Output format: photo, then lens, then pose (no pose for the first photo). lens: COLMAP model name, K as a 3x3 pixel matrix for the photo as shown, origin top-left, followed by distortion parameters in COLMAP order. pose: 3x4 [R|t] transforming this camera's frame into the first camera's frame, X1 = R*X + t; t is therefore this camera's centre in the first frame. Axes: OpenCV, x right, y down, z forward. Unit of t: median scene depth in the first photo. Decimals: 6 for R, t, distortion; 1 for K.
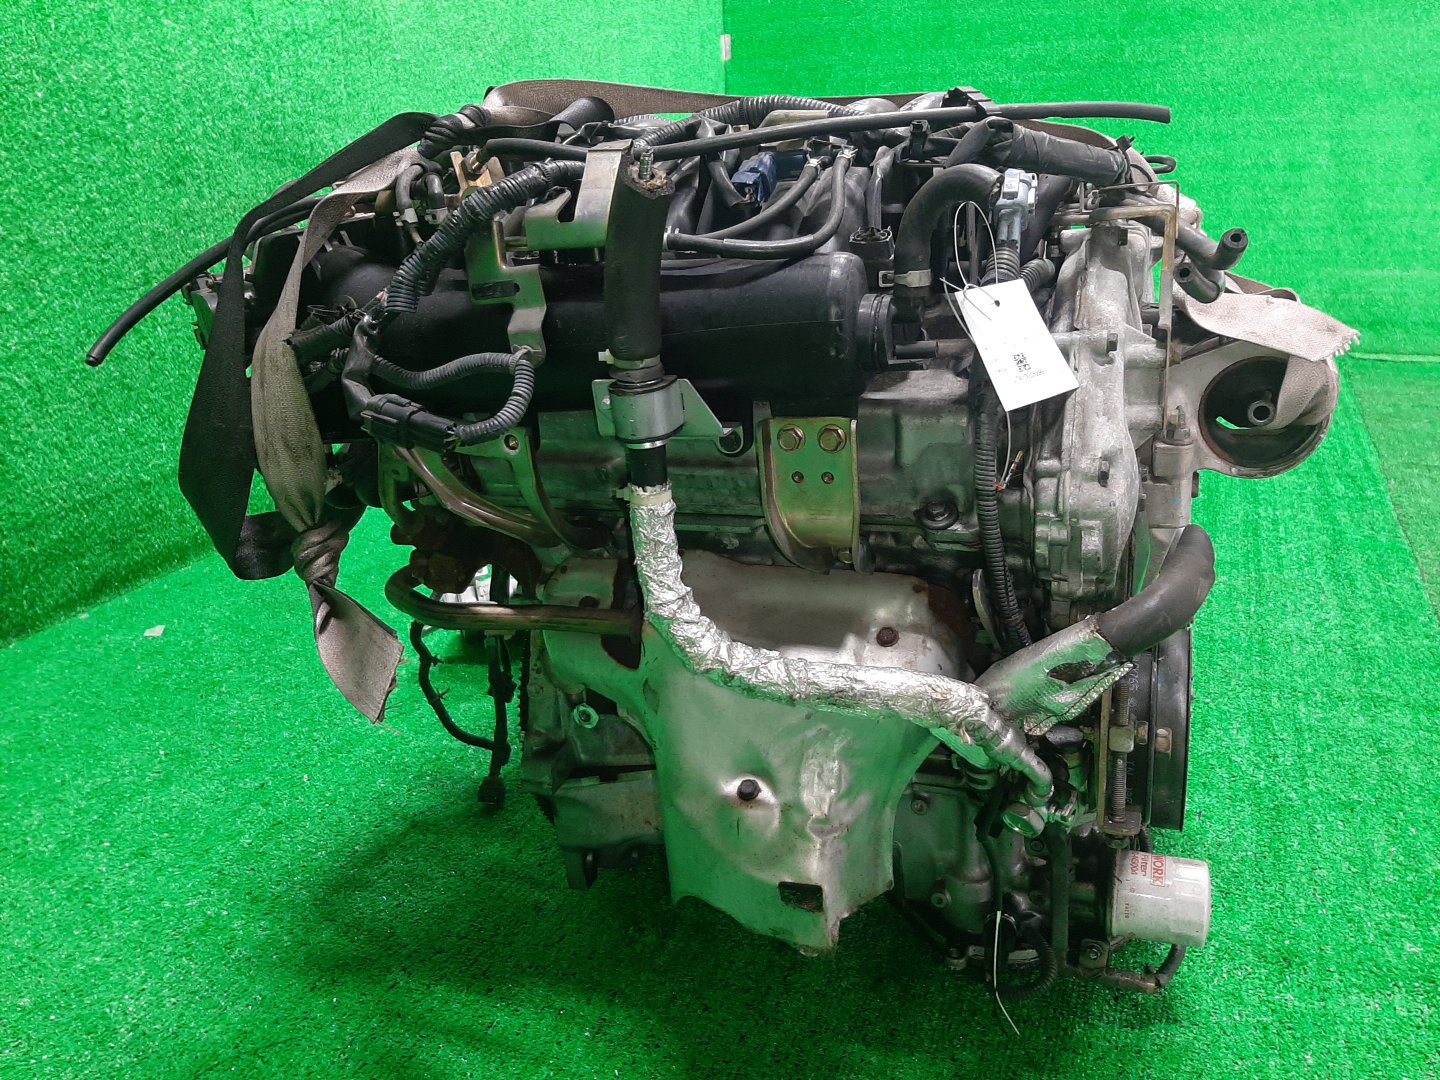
lens RADIAL K [[1083.9, 0, 720.0], [0, 1083.9, 540.0], [0, 0, 1]] dist [0.029308, -0.067001]
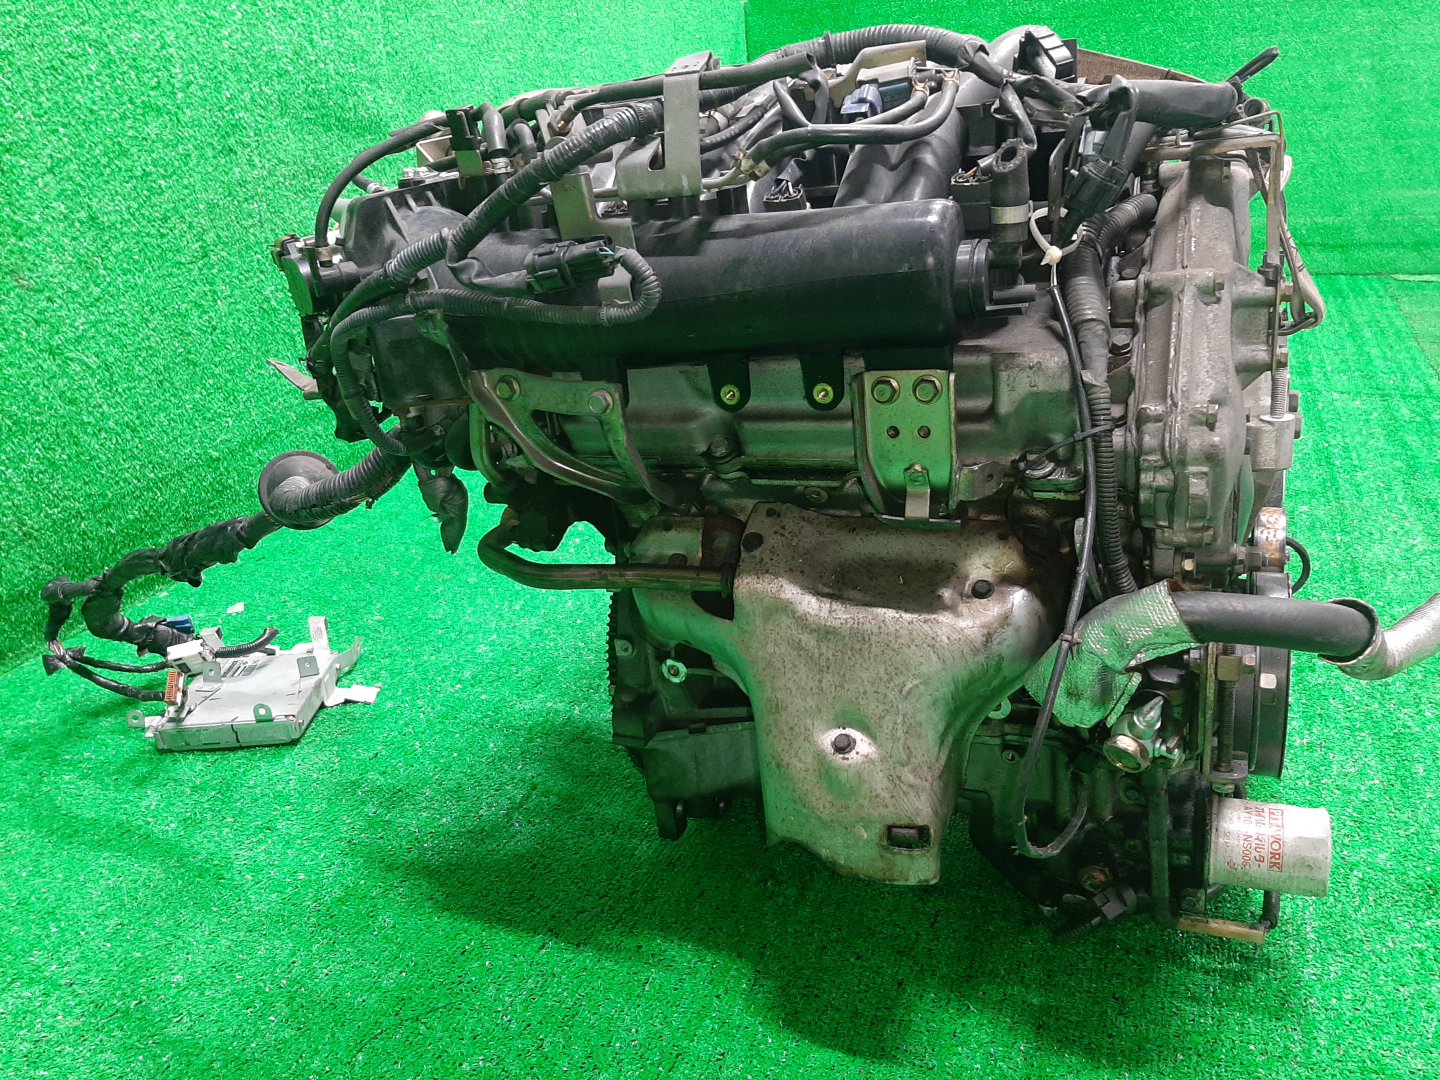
lens RADIAL K [[1077.7, 0, 721.6], [0, 1077.7, 534.4], [0, 0, 1]] dist [0.063865, -0.114257]
pose [[0.999071, -0.042221, -0.008577, -0.064166], [0.042522, 0.998350, 0.038587, -0.002185], [0.006933, -0.038916, 0.999218, 0.005381]]
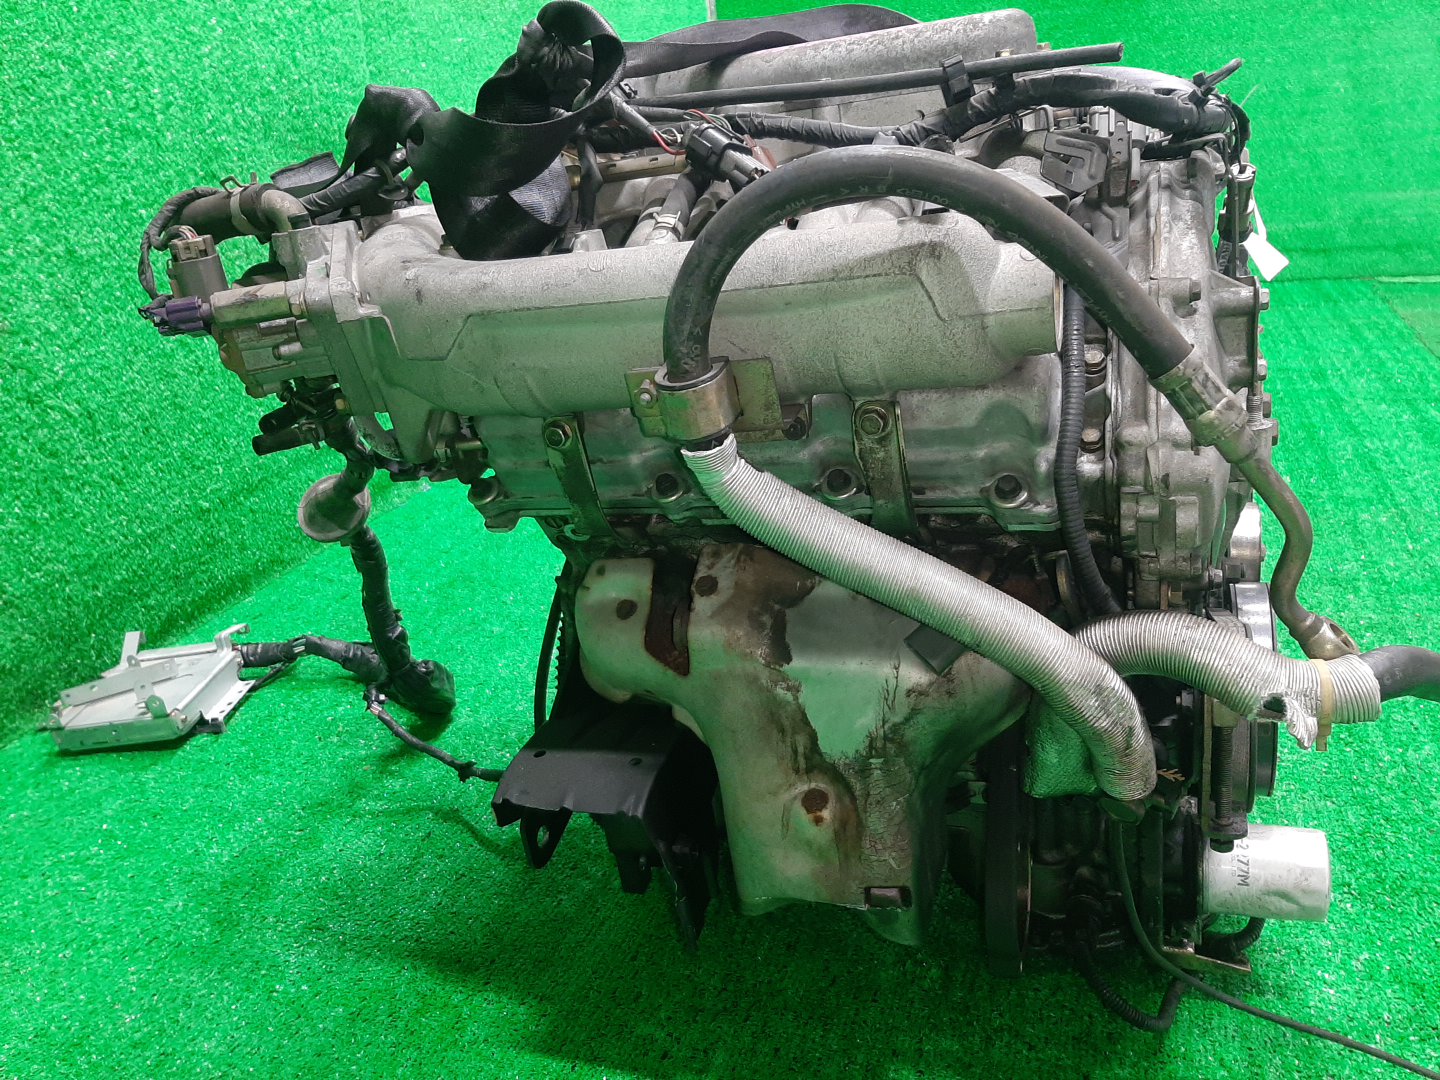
lens RADIAL K [[1082.7, 0, 717.4], [0, 1082.7, 538.8], [0, 0, 1]] dist [0.048431, -0.096302]
pose [[0.995739, -0.083769, 0.038547, -0.149481], [0.083030, 0.996339, 0.020375, -0.012395], [-0.040113, -0.017087, 0.999049, 0.072110]]
